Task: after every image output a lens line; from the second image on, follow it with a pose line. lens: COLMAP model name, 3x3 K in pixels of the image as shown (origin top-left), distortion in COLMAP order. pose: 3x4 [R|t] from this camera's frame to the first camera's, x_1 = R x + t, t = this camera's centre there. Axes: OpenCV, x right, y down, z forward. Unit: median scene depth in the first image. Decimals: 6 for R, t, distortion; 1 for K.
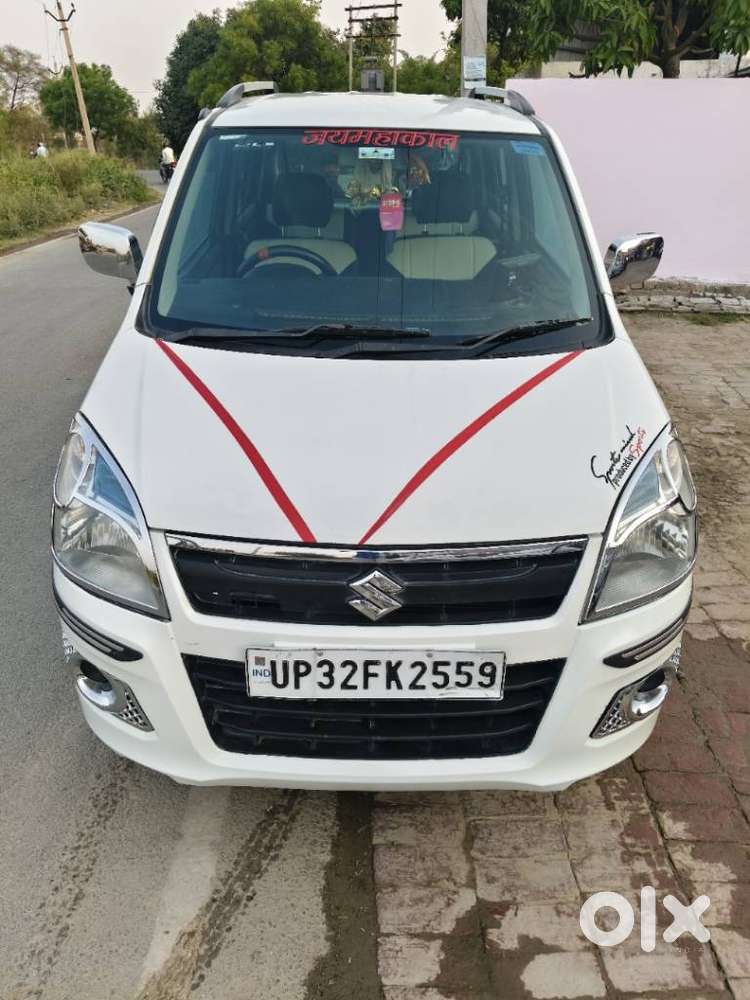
lens RADIAL K [[760.4, 0, 373.5], [0, 760.4, 506.0], [0, 0, 1]] dist [0.000825, -0.007462]
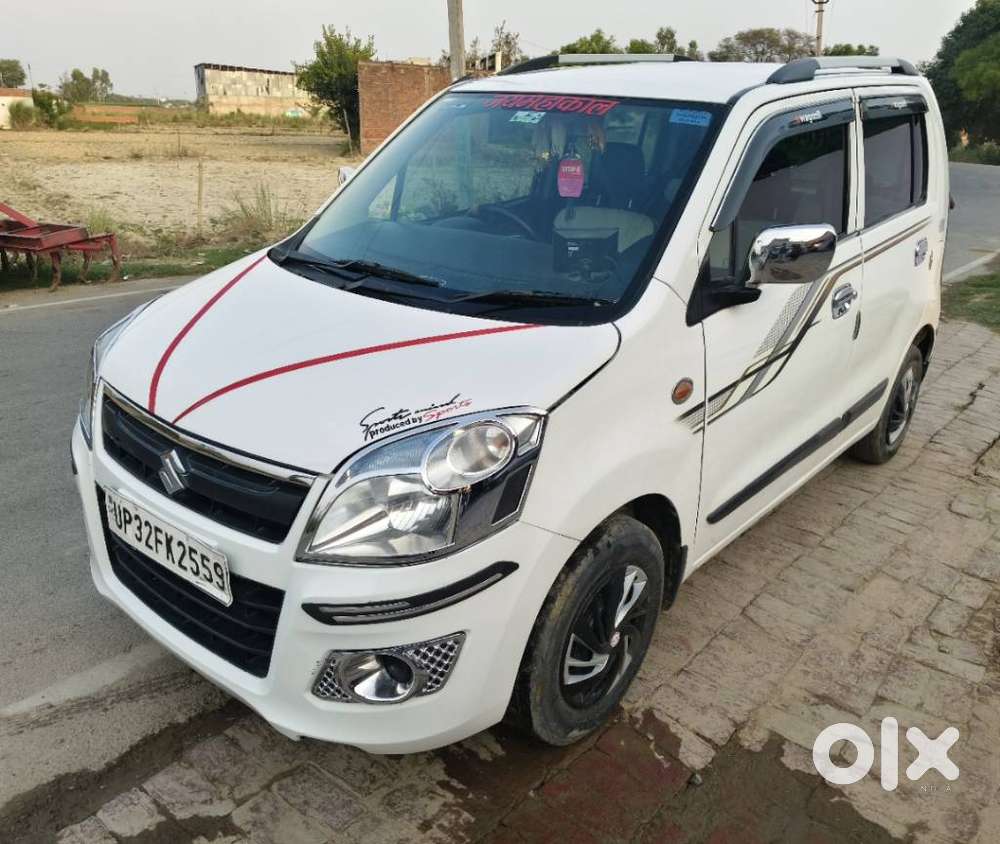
lens RADIAL K [[841.8, 0, 500.0], [0, 841.8, 422.0], [0, 0, 1]] dist [0.045680, -0.070522]
pose [[0.772913, 0.235780, -0.589079, 0.918262], [-0.299040, 0.954183, -0.010448, -0.071809], [0.559626, 0.184234, 0.808008, 0.190408]]
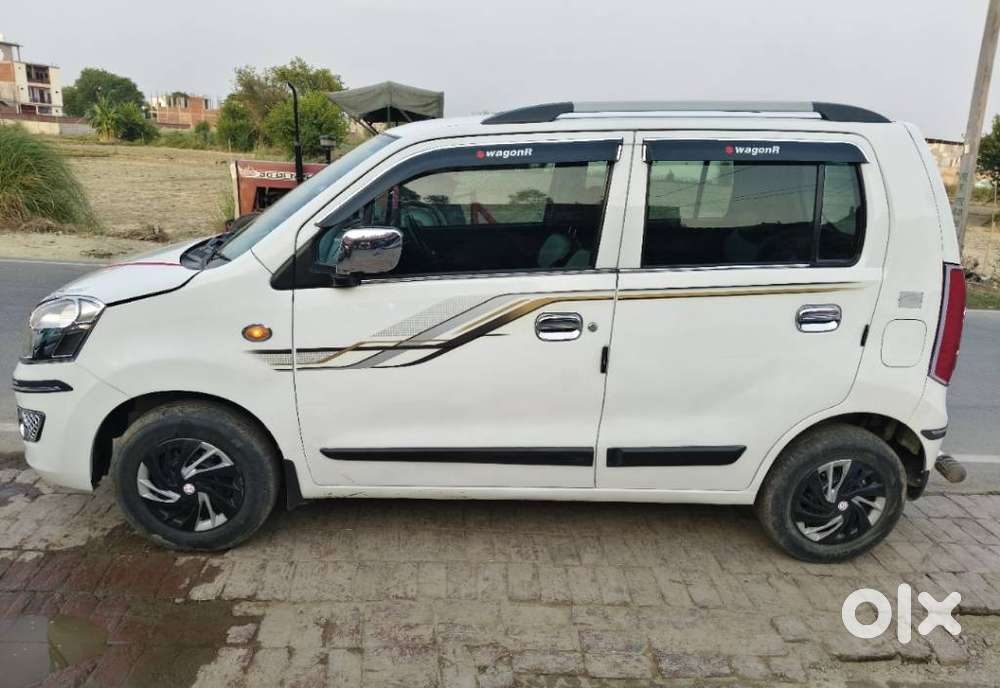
lens RADIAL K [[735.4, 0, 501.4], [0, 735.4, 377.6], [0, 0, 1]] dist [0.007730, -0.000616]
pose [[0.071985, 0.301526, -0.950737, 1.811041], [-0.488712, 0.841606, 0.229913, -0.679111], [0.869471, 0.448086, 0.207943, 1.414709]]
